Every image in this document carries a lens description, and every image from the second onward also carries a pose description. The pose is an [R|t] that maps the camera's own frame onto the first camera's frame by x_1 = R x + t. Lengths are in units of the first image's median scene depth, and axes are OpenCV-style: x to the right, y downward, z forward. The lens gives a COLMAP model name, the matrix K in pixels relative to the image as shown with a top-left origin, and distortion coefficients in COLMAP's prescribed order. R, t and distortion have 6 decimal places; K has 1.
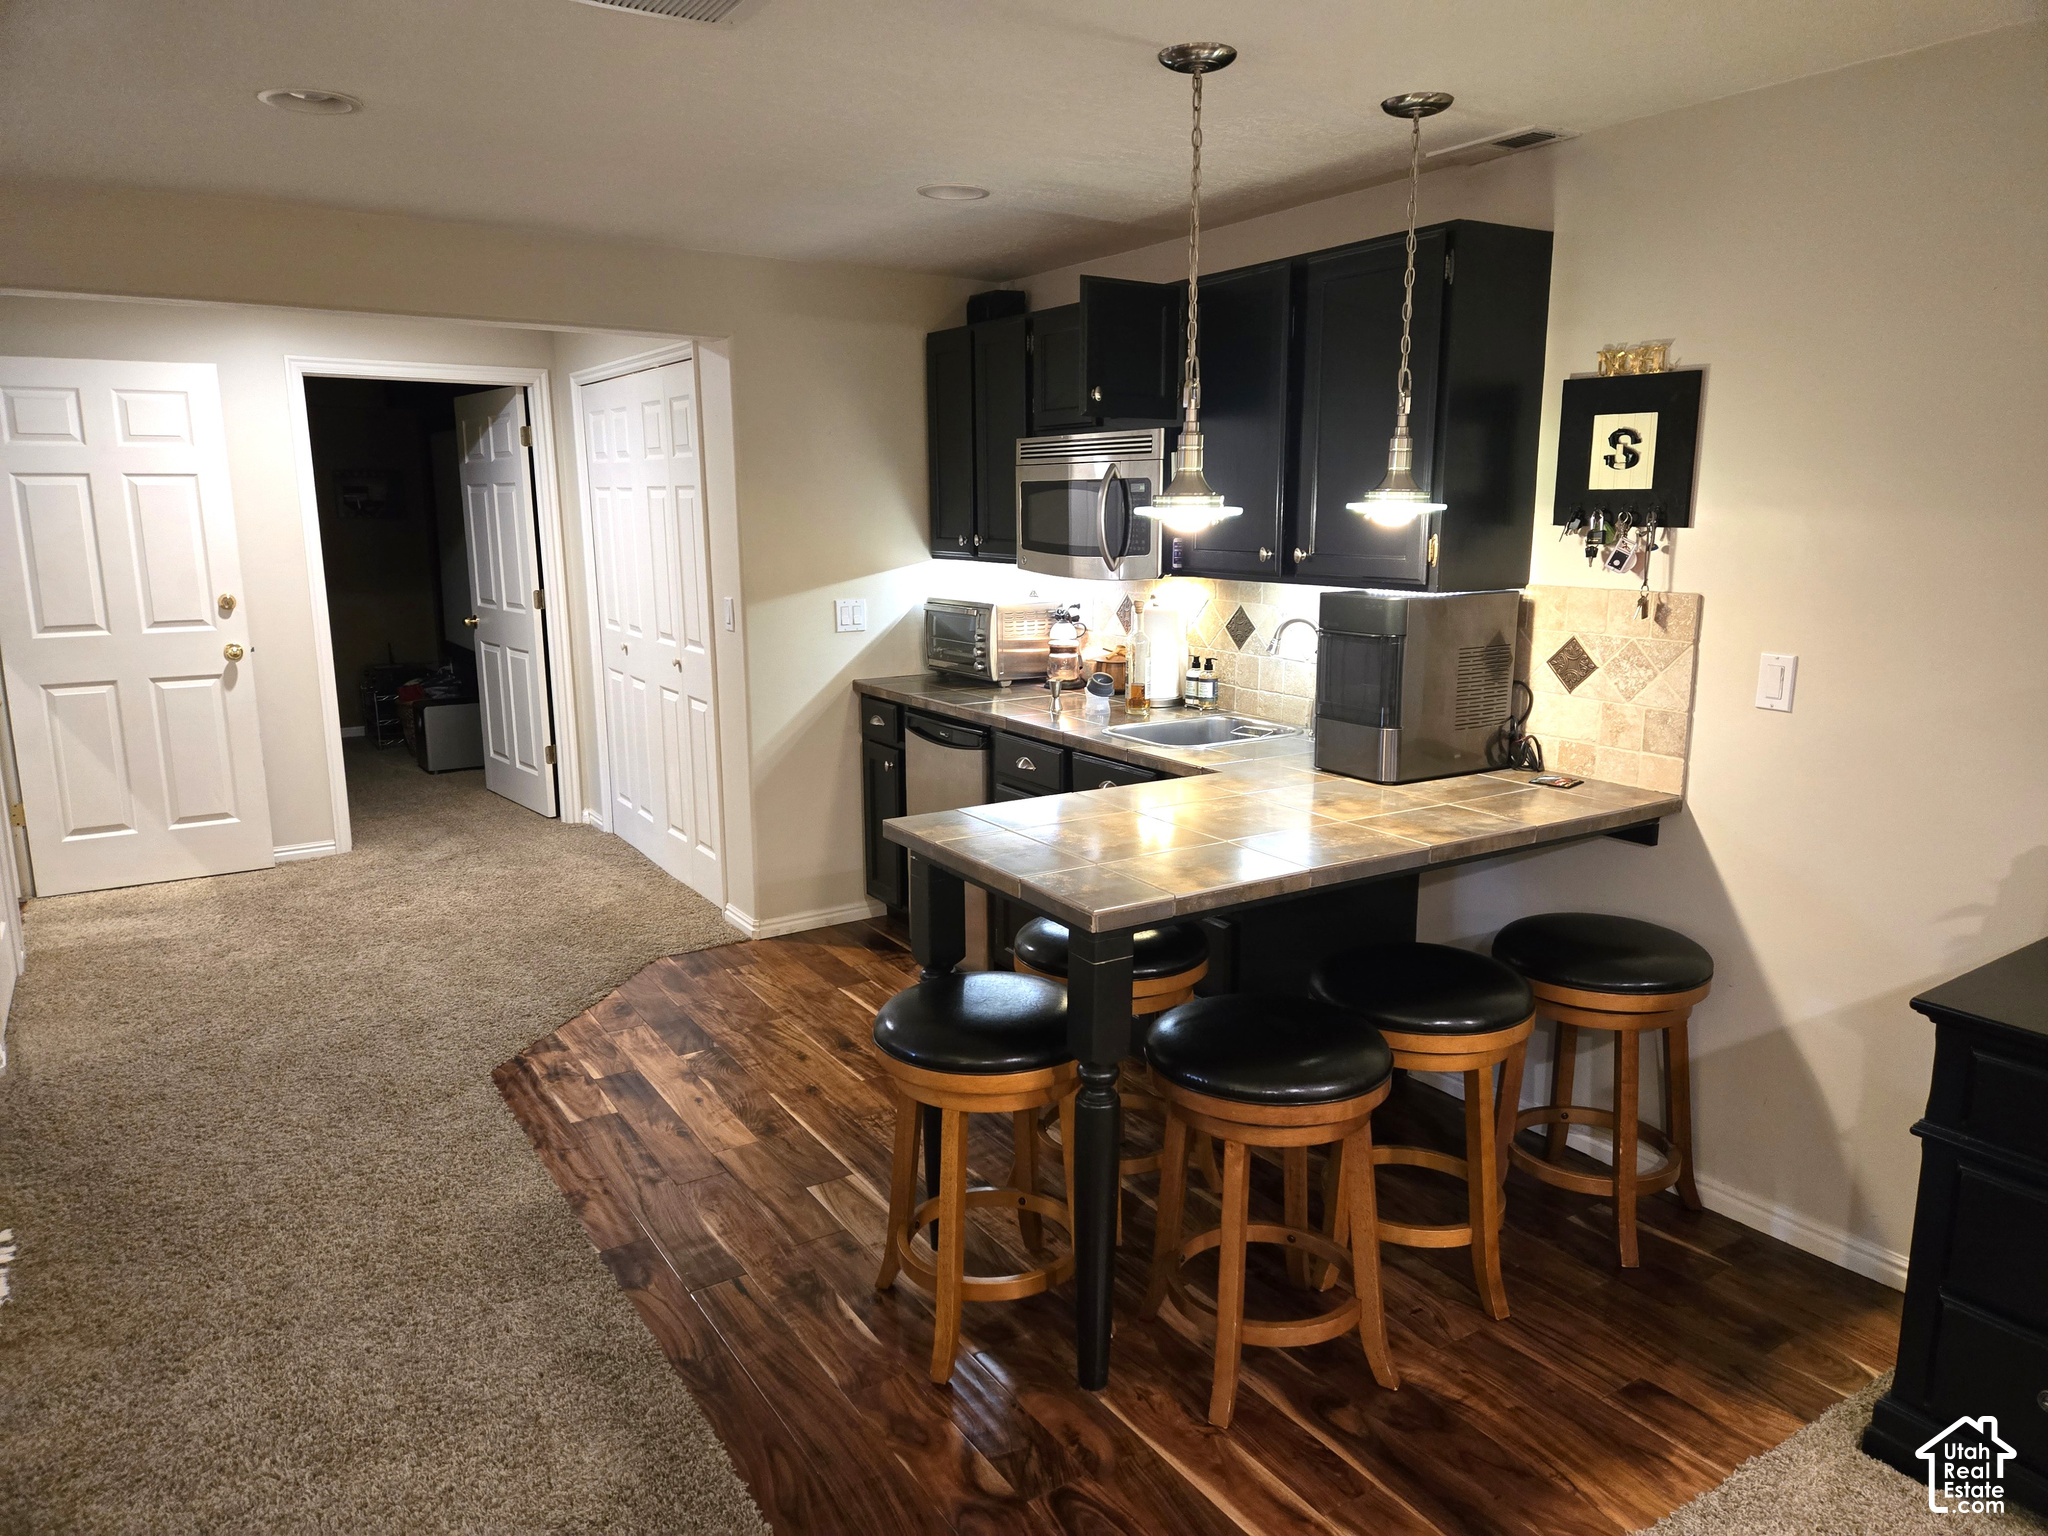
lens RADIAL K [[1368.7, 0, 1027.8], [0, 1368.7, 765.5], [0, 0, 1]] dist [0.078111, -0.074107]
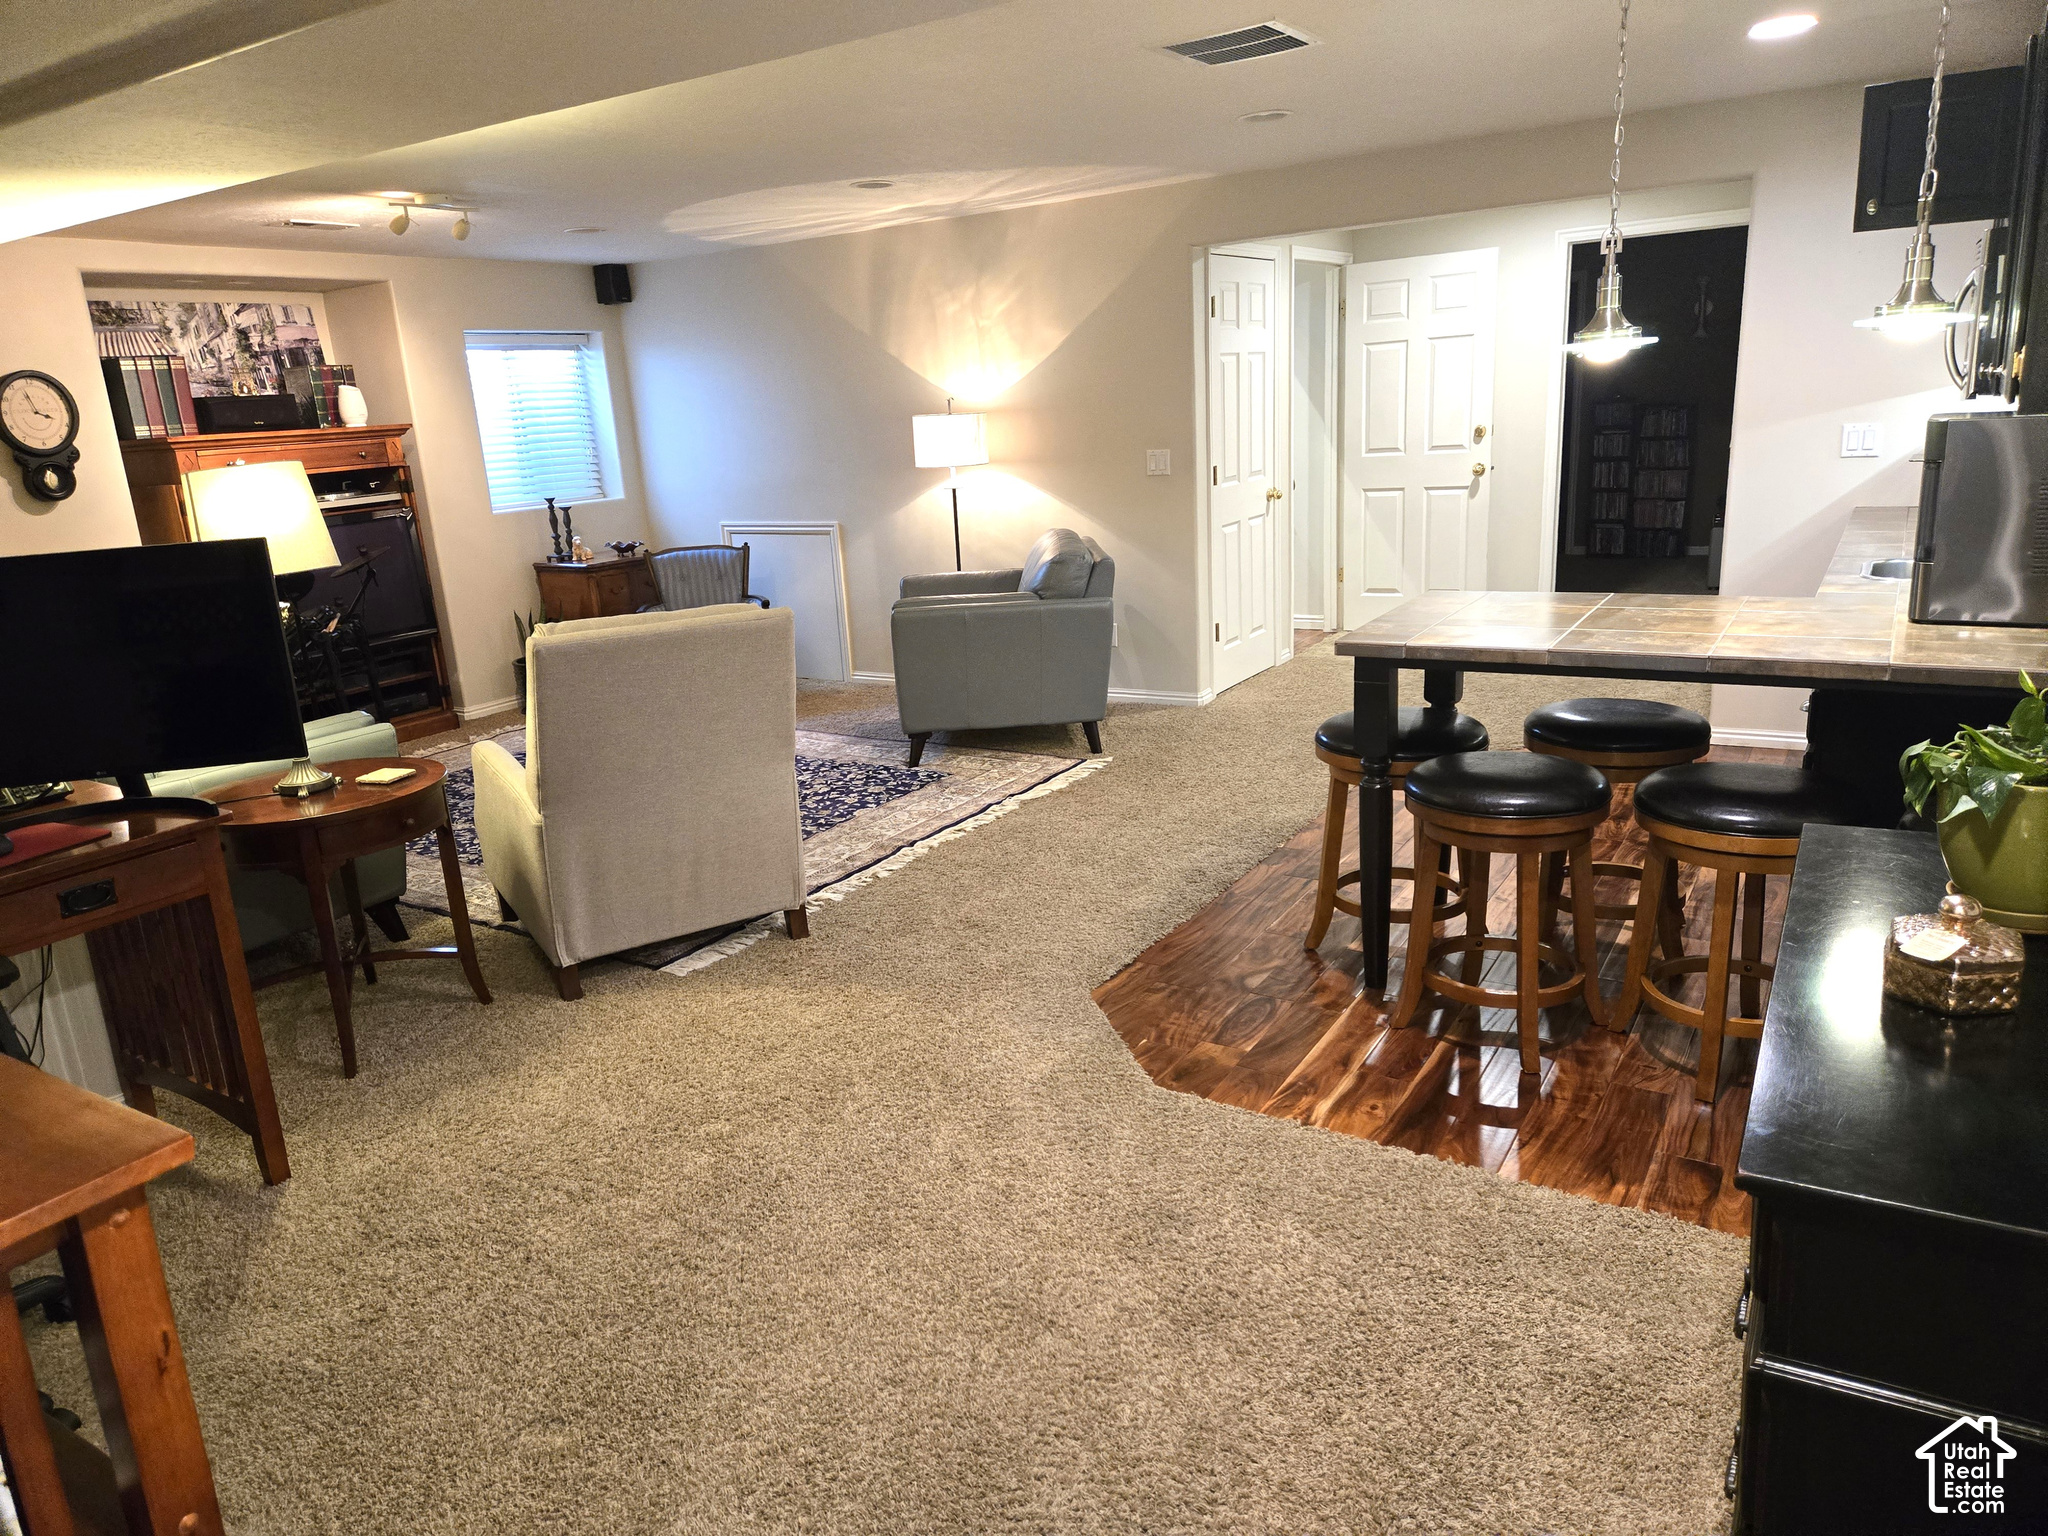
lens RADIAL K [[1368.7, 0, 1009.6], [0, 1368.7, 778.1], [0, 0, 1]] dist [0.078111, -0.074107]
pose [[0.416989, 0.223072, -0.881112, 0.548575], [-0.112569, 0.974626, 0.193473, 0.001903], [0.901914, 0.018509, 0.431520, 0.020679]]
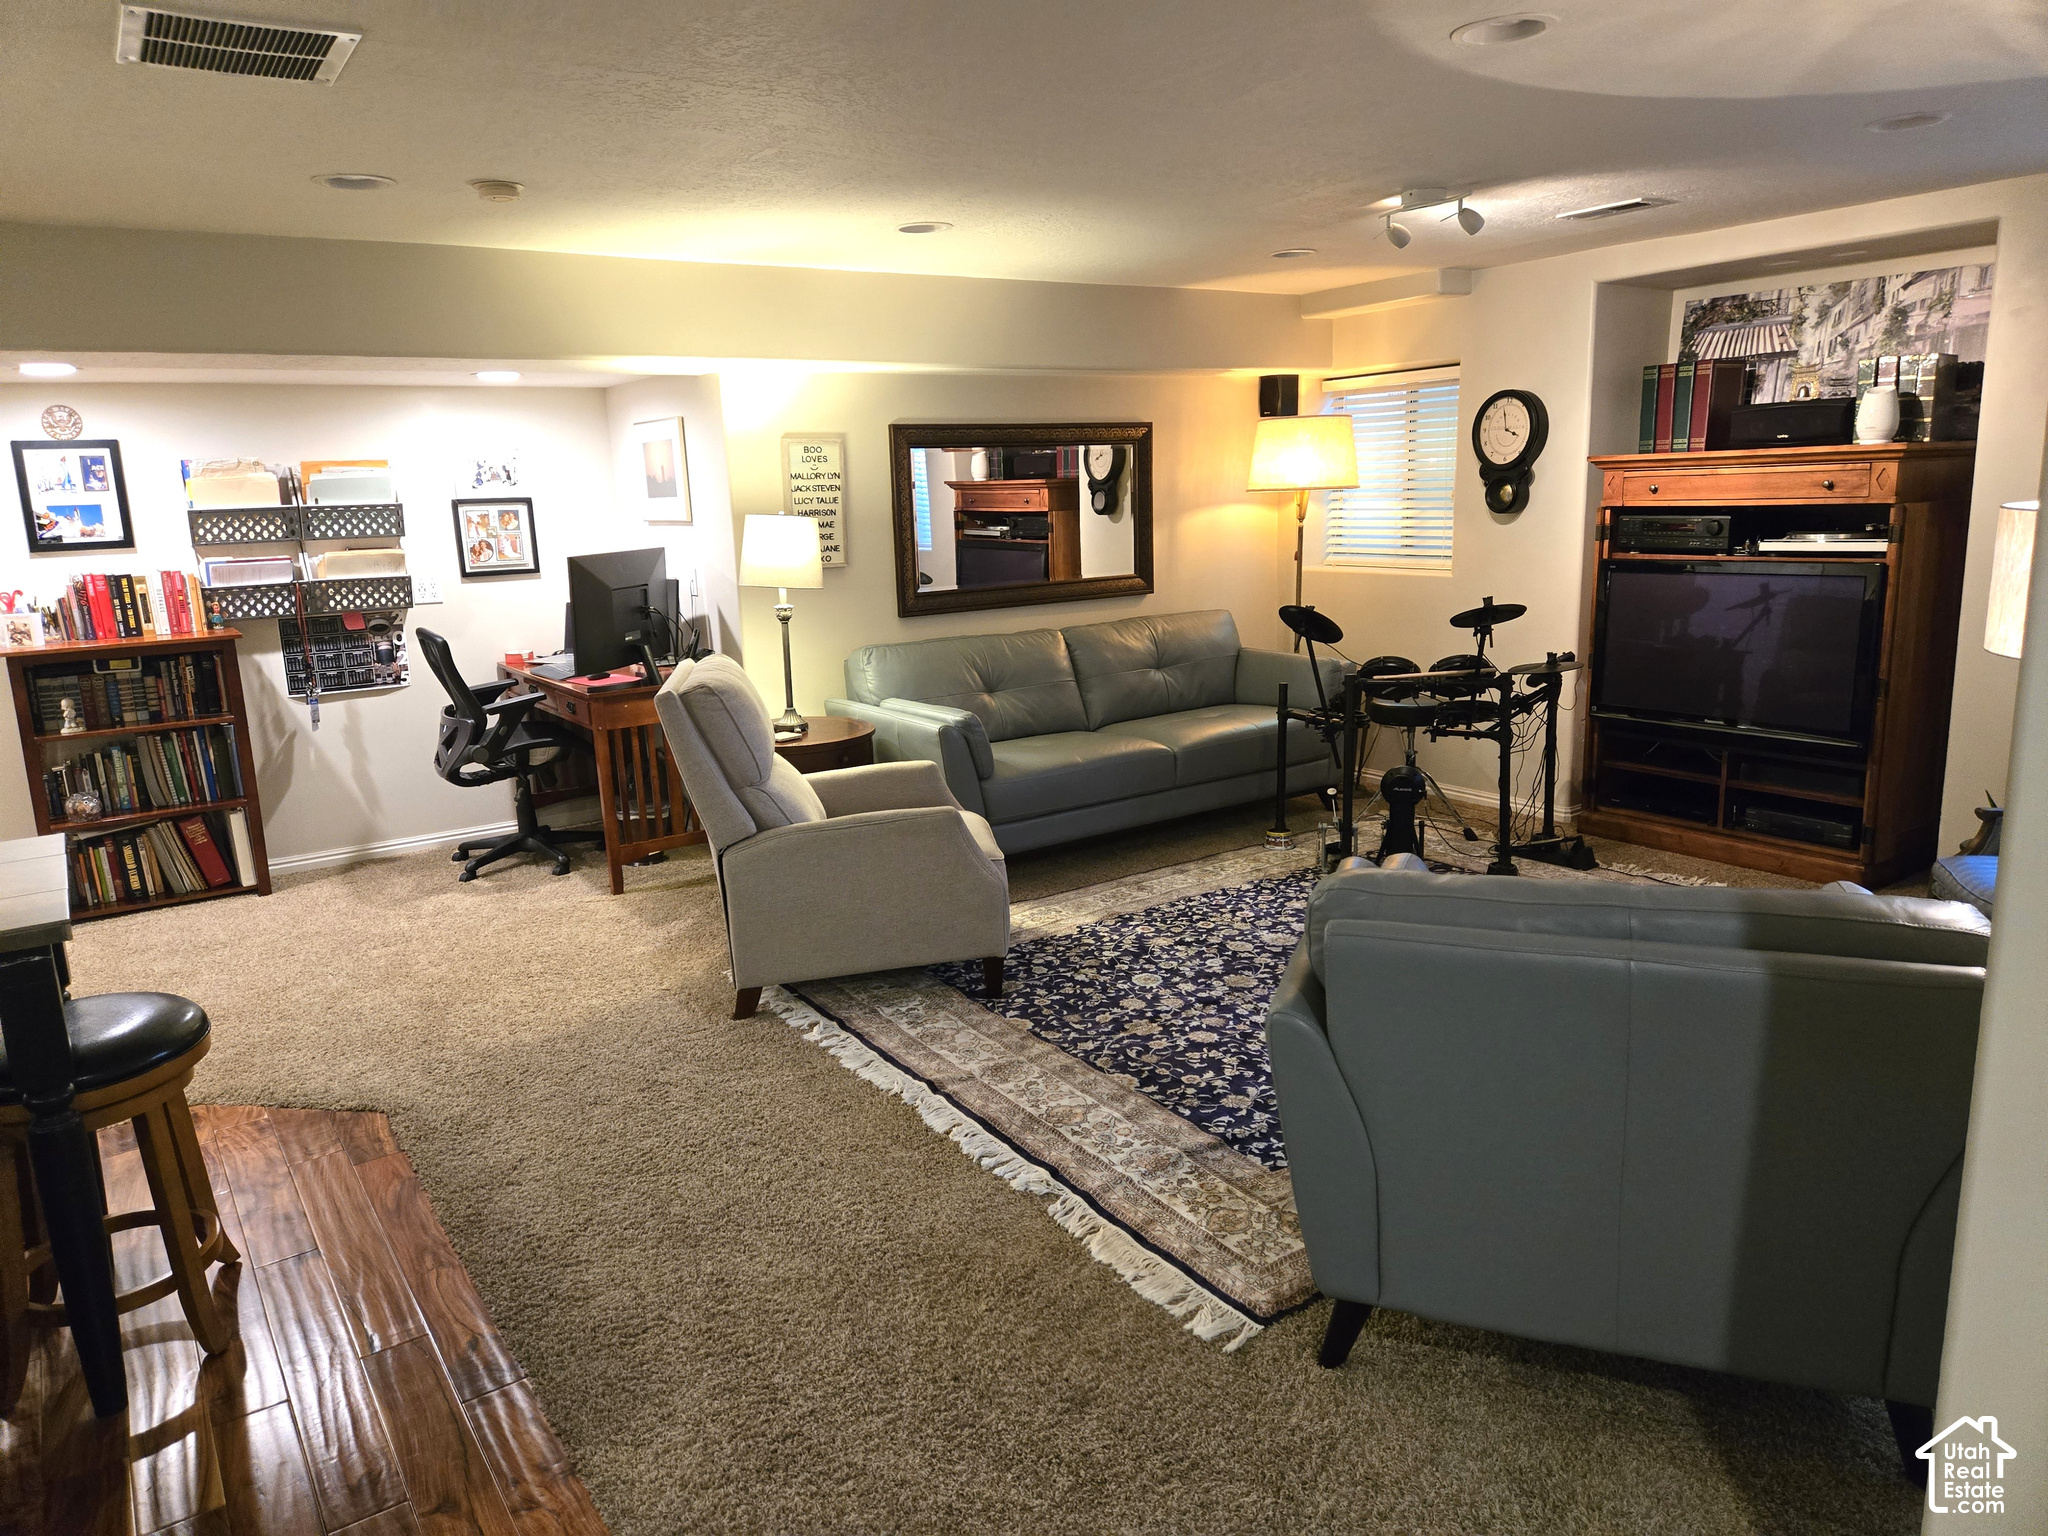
lens RADIAL K [[1368.7, 0, 1006.1], [0, 1368.7, 766.5], [0, 0, 1]] dist [0.078111, -0.074107]
pose [[-0.998956, 0.044573, -0.010025, -0.310367], [0.037206, 0.921049, 0.387664, -0.175688], [0.026513, 0.386887, -0.921746, 0.916434]]
